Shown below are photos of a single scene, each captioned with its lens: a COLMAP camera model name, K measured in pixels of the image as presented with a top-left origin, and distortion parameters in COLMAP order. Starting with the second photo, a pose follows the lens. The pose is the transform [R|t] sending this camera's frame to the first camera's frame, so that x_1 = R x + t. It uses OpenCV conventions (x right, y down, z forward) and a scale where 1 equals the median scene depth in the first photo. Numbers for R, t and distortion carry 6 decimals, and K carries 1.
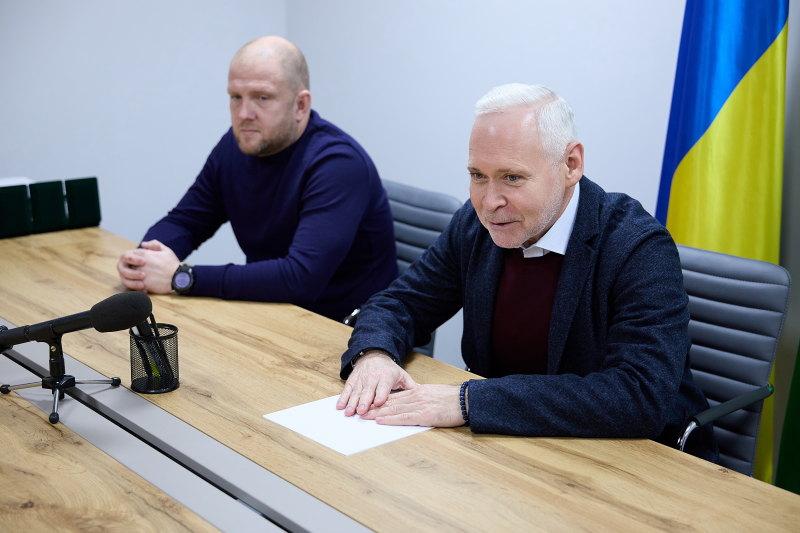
lens RADIAL K [[1183.5, 0, 400.0], [0, 1183.5, 266.5], [0, 0, 1]] dist [0.110160, -0.008643]
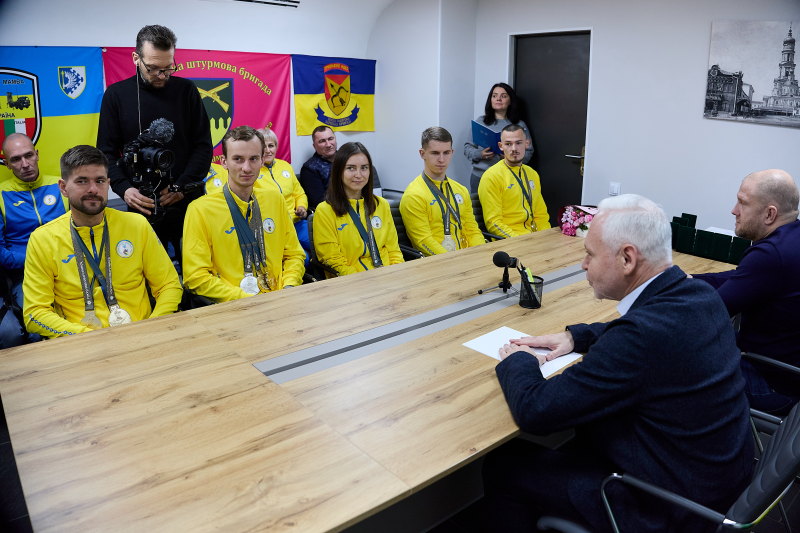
lens RADIAL K [[588.1, 0, 429.5], [0, 588.1, 266.7], [0, 0, 1]] dist [-0.221775, 0.085764]
pose [[0.025088, 0.272444, -0.961844, 0.784519], [-0.255978, 0.931821, 0.257263, -0.188412], [0.966357, 0.239757, 0.093118, 0.713902]]
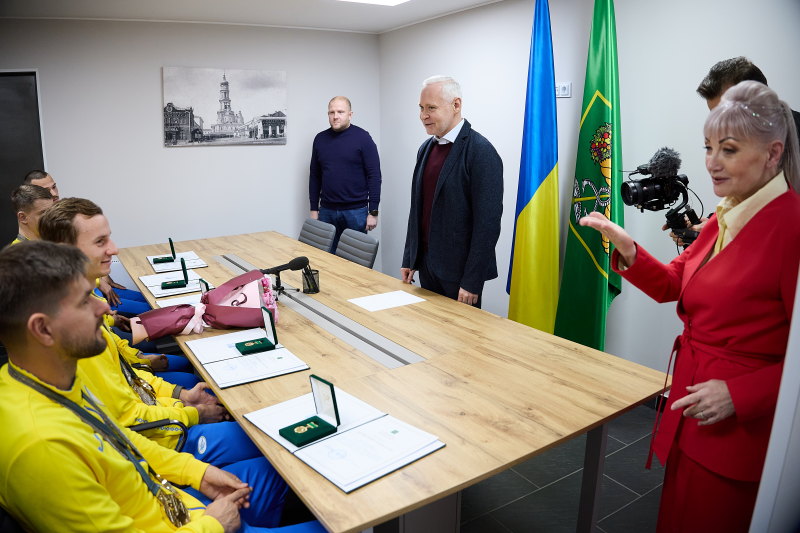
lens RADIAL K [[588.1, 0, 429.5], [0, 588.1, 266.7], [0, 0, 1]] dist [-0.221775, 0.085764]
pose [[0.998247, 0.004951, -0.058981, 0.156209], [-0.005711, 0.999903, -0.012725, 0.057274], [0.058912, 0.013039, 0.998178, -0.367395]]
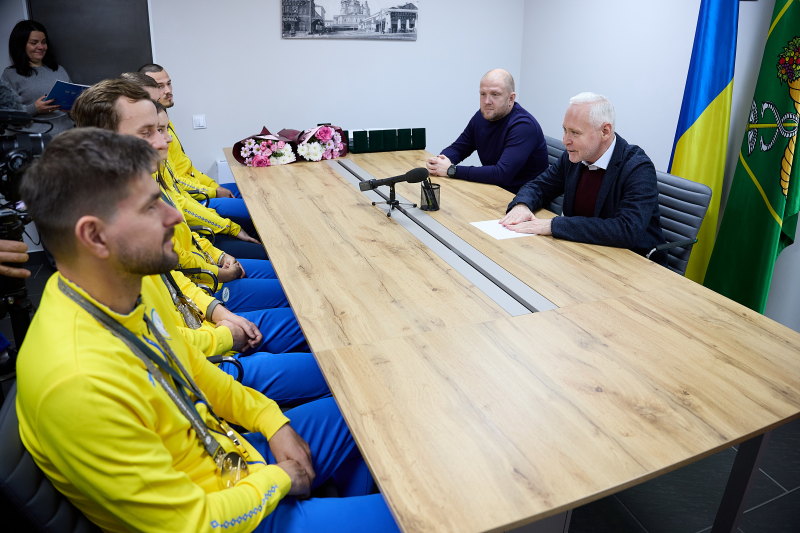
lens RADIAL K [[614.1, 0, 410.0], [0, 614.1, 245.6], [0, 0, 1]] dist [-0.219763, 0.078387]
pose [[0.950450, 0.109363, -0.291005, 0.131851], [-0.082014, 0.991126, 0.104613, 0.046892], [0.299863, -0.075563, 0.950985, -0.221060]]
